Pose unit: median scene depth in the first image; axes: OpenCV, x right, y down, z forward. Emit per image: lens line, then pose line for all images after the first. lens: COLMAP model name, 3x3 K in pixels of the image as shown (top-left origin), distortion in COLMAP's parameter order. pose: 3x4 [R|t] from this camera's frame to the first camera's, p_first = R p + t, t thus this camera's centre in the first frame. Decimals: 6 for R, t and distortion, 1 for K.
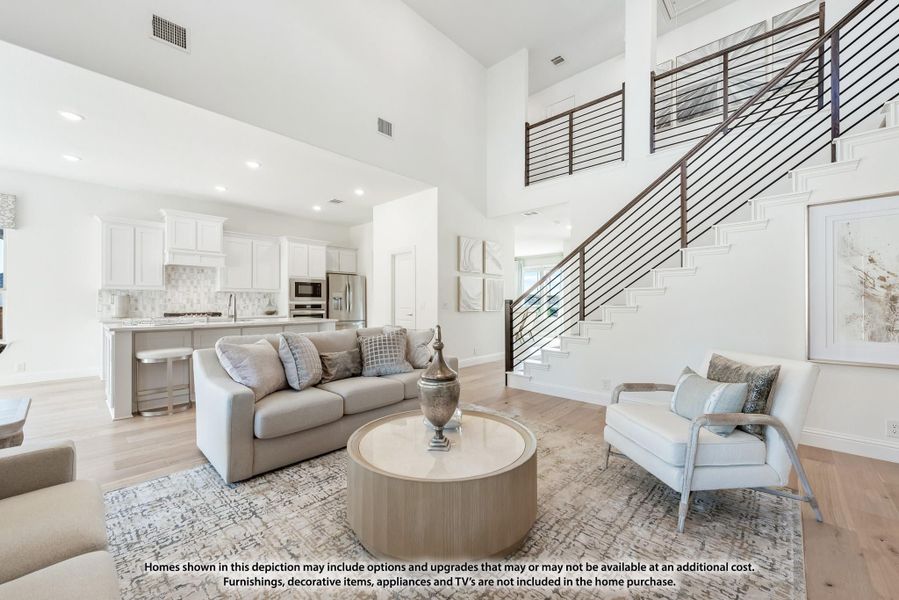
lens RADIAL K [[352.2, 0, 455.7], [0, 352.2, 301.9], [0, 0, 1]] dist [0.006925, -0.000512]
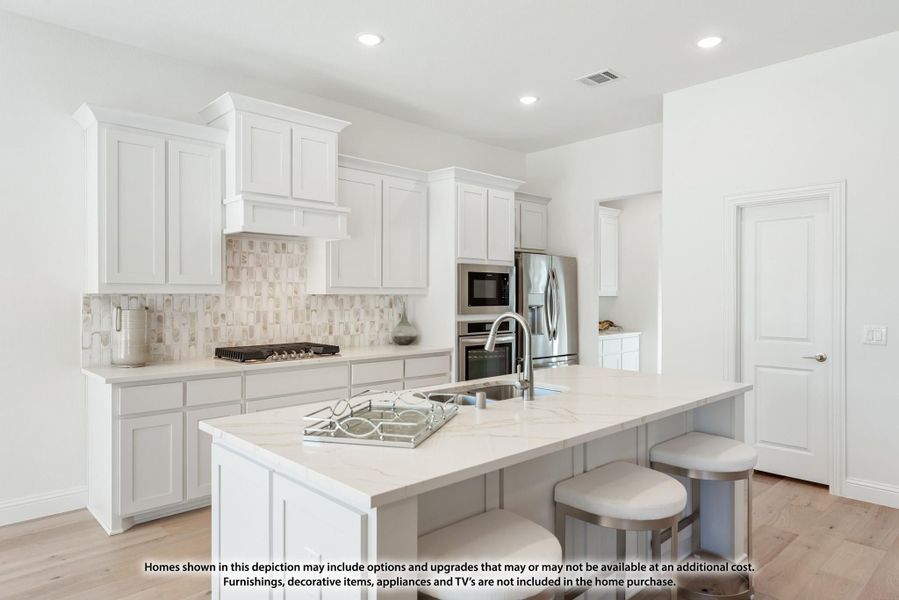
lens RADIAL K [[550.2, 0, 458.3], [0, 550.2, 301.2], [0, 0, 1]] dist [-0.003146, 0.000783]
pose [[0.997912, 0.004687, -0.064415, -0.452059], [-0.003890, 0.999914, 0.012491, -0.030580], [0.064468, -0.012214, 0.997845, 0.337218]]
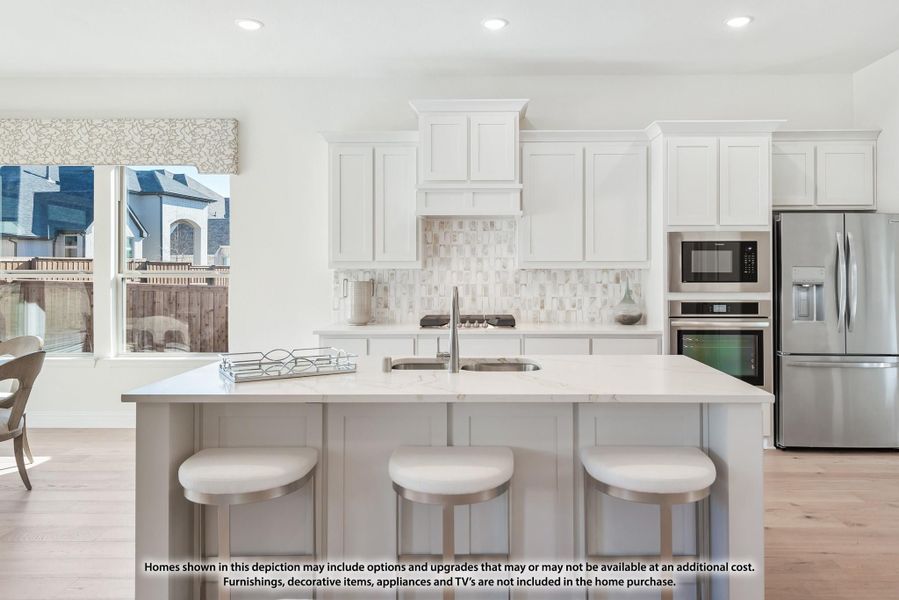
lens RADIAL K [[628.3, 0, 469.5], [0, 628.3, 261.3], [0, 0, 1]] dist [0.003514, 0.005466]
pose [[0.662612, -0.008394, -0.748916, -0.118729], [0.001388, 0.999949, -0.009980, -0.031537], [0.748962, 0.005573, 0.662590, 0.425450]]
